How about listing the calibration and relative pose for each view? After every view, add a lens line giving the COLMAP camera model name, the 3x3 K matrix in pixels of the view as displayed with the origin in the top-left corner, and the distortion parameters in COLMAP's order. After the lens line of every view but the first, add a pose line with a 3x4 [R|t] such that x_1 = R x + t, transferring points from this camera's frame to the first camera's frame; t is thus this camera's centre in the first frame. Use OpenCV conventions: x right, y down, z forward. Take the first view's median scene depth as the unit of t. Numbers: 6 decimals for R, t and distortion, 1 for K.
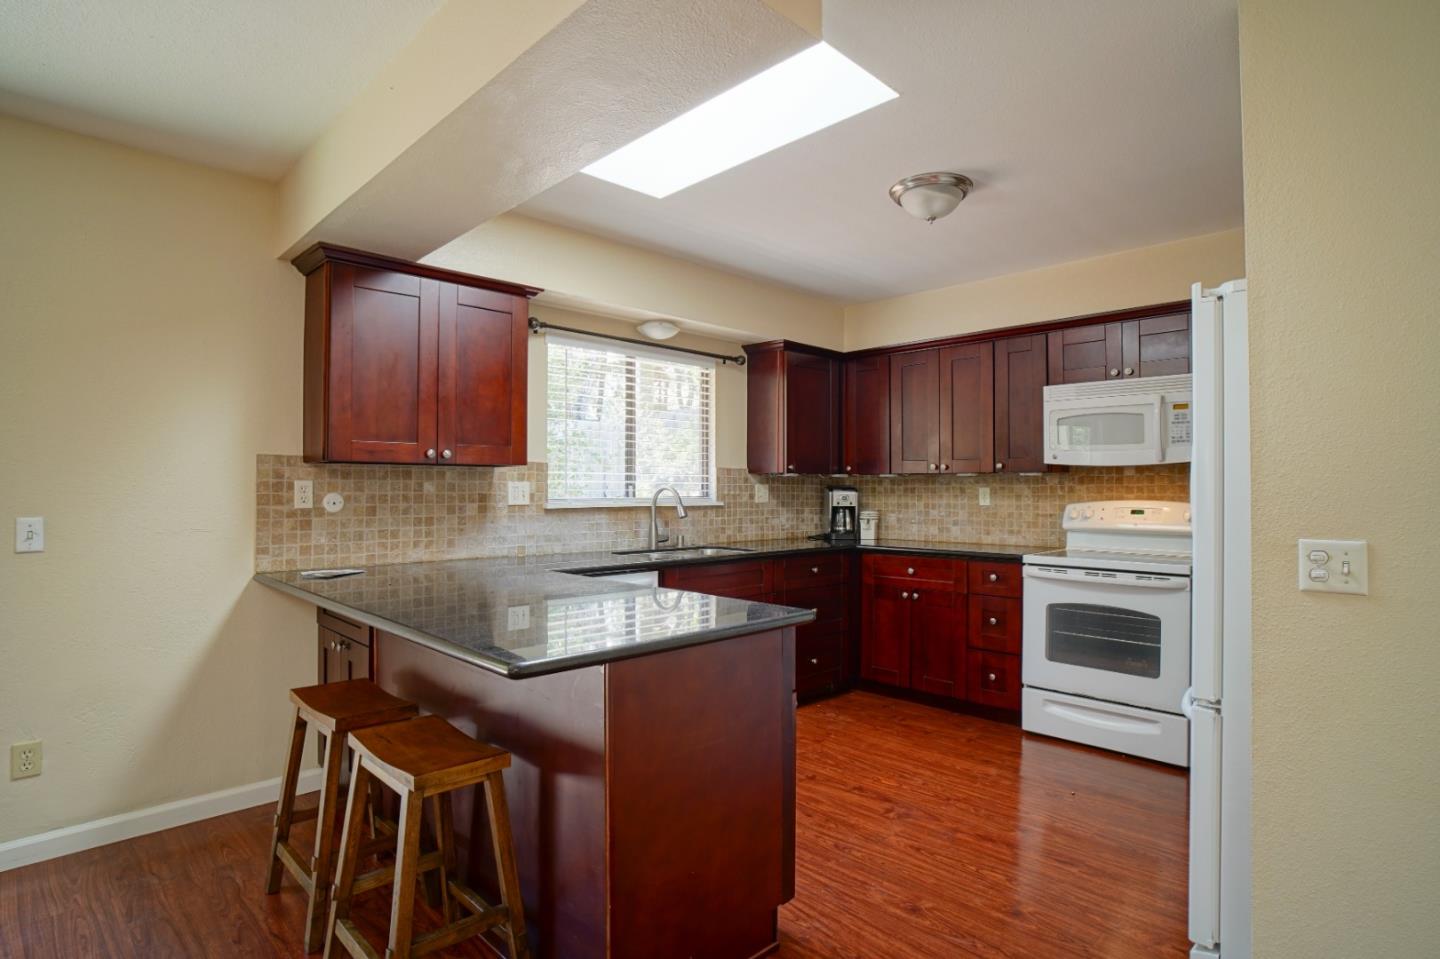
lens RADIAL K [[754.0, 0, 721.3], [0, 754.0, 467.0], [0, 0, 1]] dist [-0.044165, 0.022888]
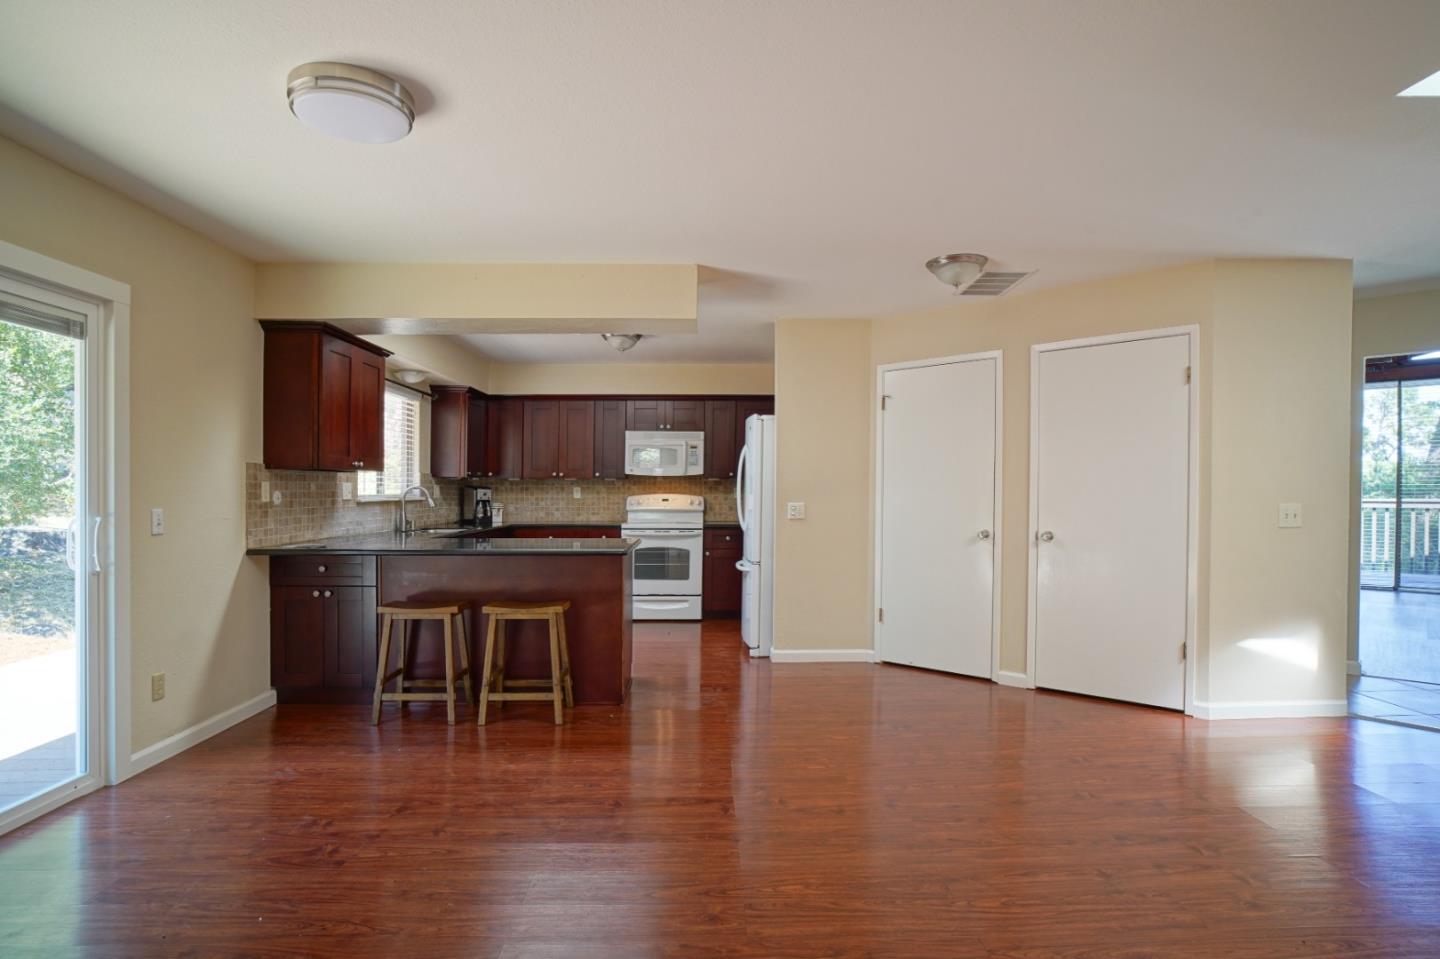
lens RADIAL K [[754.0, 0, 725.1], [0, 754.0, 458.5], [0, 0, 1]] dist [-0.044165, 0.022888]
pose [[0.680753, 0.027529, 0.731996, -0.817879], [-0.019358, 0.999621, -0.019590, -0.011893], [-0.732257, -0.000834, 0.681027, -0.460580]]
